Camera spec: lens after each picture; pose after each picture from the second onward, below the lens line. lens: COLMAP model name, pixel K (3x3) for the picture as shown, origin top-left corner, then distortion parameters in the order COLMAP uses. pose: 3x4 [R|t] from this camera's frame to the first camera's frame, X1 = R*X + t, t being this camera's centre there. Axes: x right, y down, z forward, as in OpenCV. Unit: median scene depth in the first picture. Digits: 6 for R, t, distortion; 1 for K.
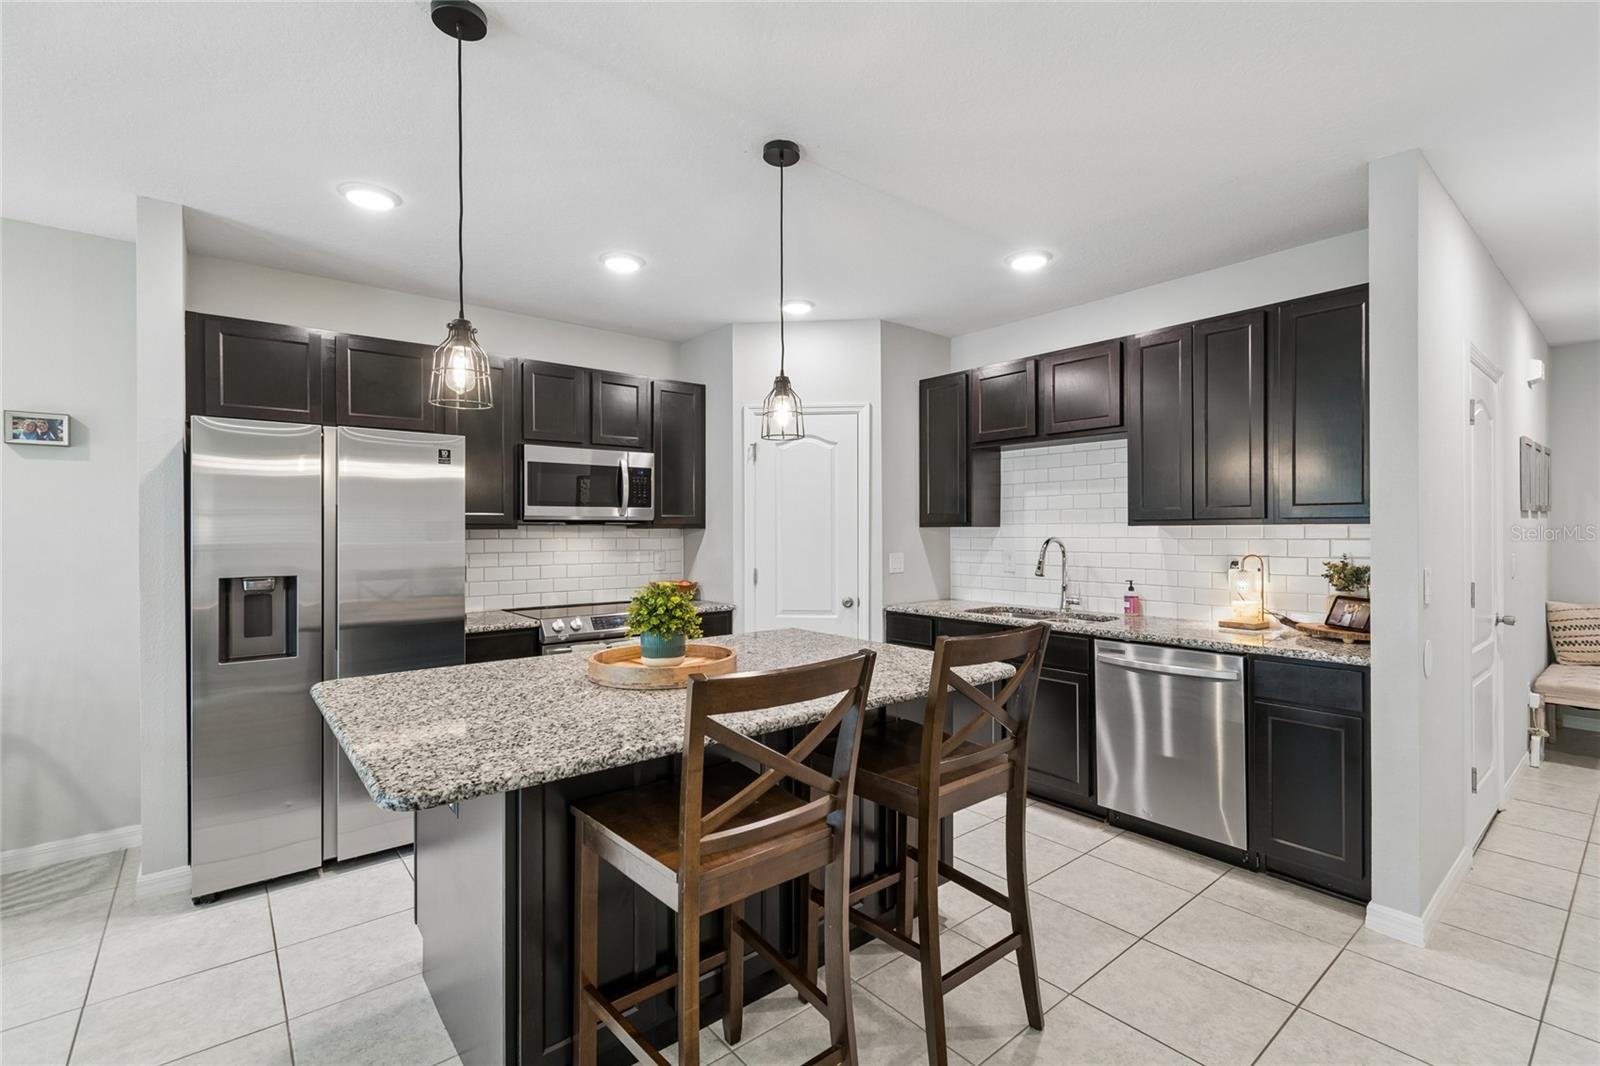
lens RADIAL K [[714.9, 0, 800.0], [0, 714.9, 533.0], [0, 0, 1]] dist [0.003116, 0.000337]
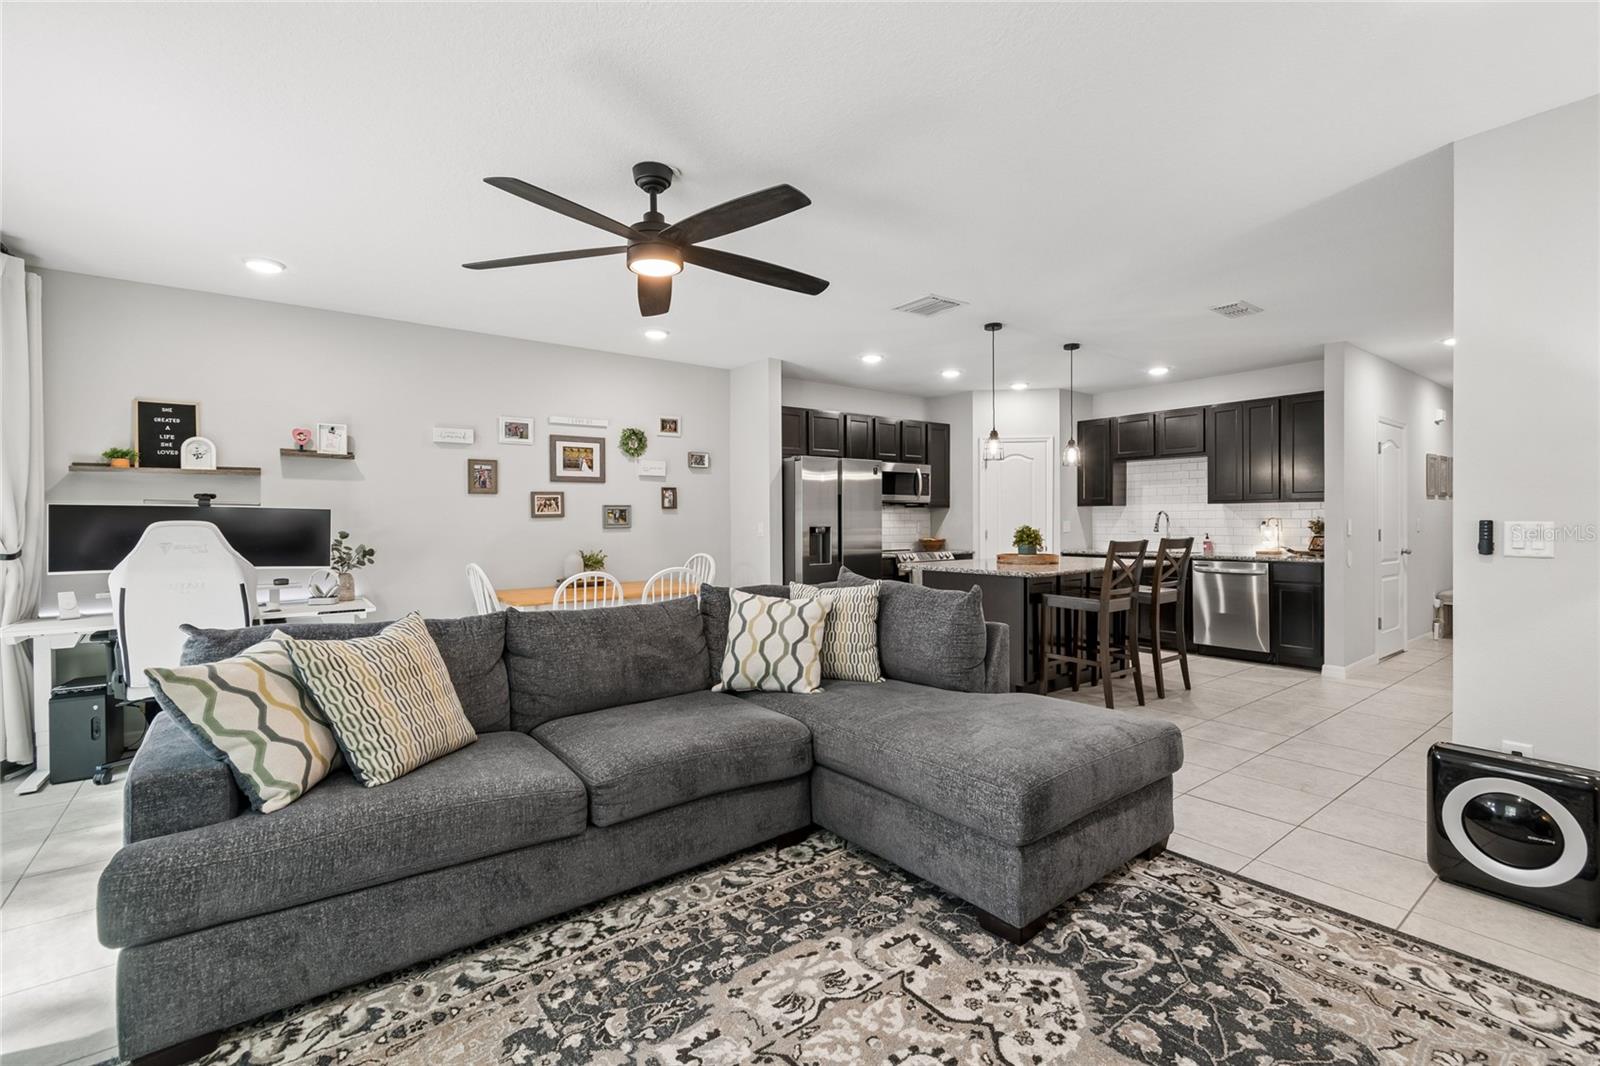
lens RADIAL K [[704.3, 0, 800.4], [0, 704.3, 526.5], [0, 0, 1]] dist [0.002088, 0.000113]
pose [[0.999440, -0.002344, -0.033373, -0.552809], [0.002614, 0.999964, 0.008053, 0.031591], [0.033353, -0.008135, 0.999411, -0.900298]]
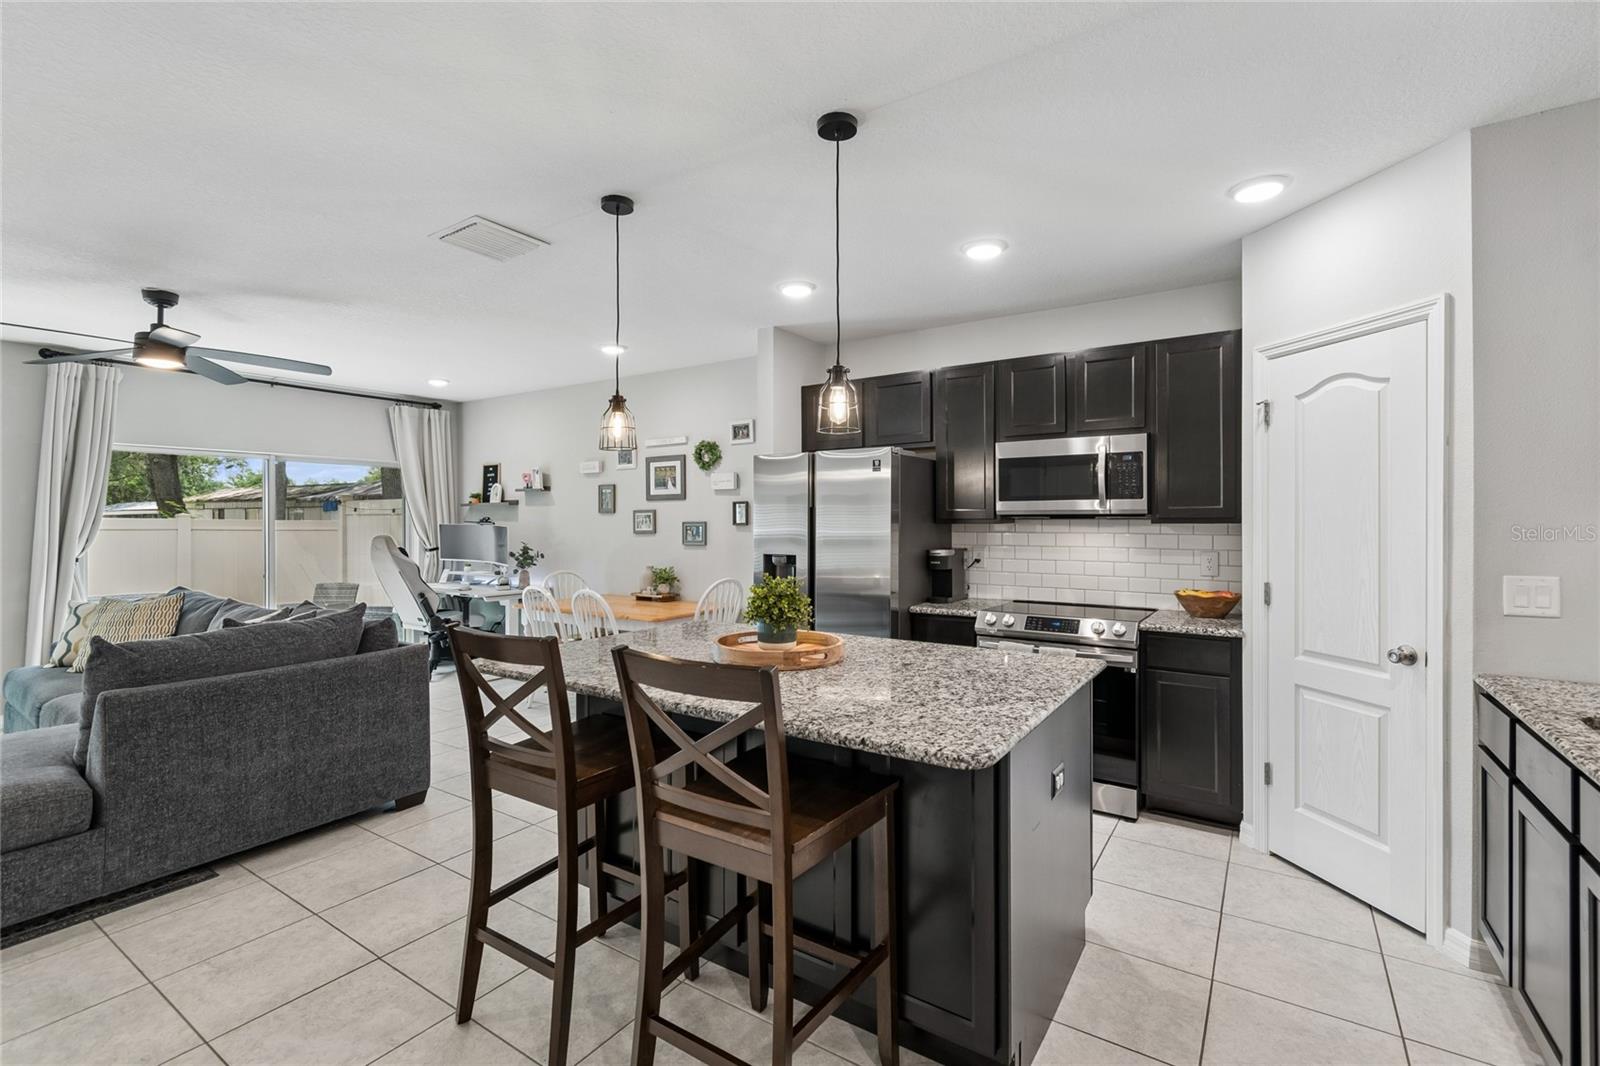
lens RADIAL K [[715.0, 0, 805.2], [0, 715.0, 522.9], [0, 0, 1]] dist [0.001507, -0.000404]
pose [[0.295413, 0.006288, -0.955349, 0.555845], [-0.003008, 0.999980, 0.005652, -0.012243], [0.955365, 0.001204, 0.295426, 0.444886]]
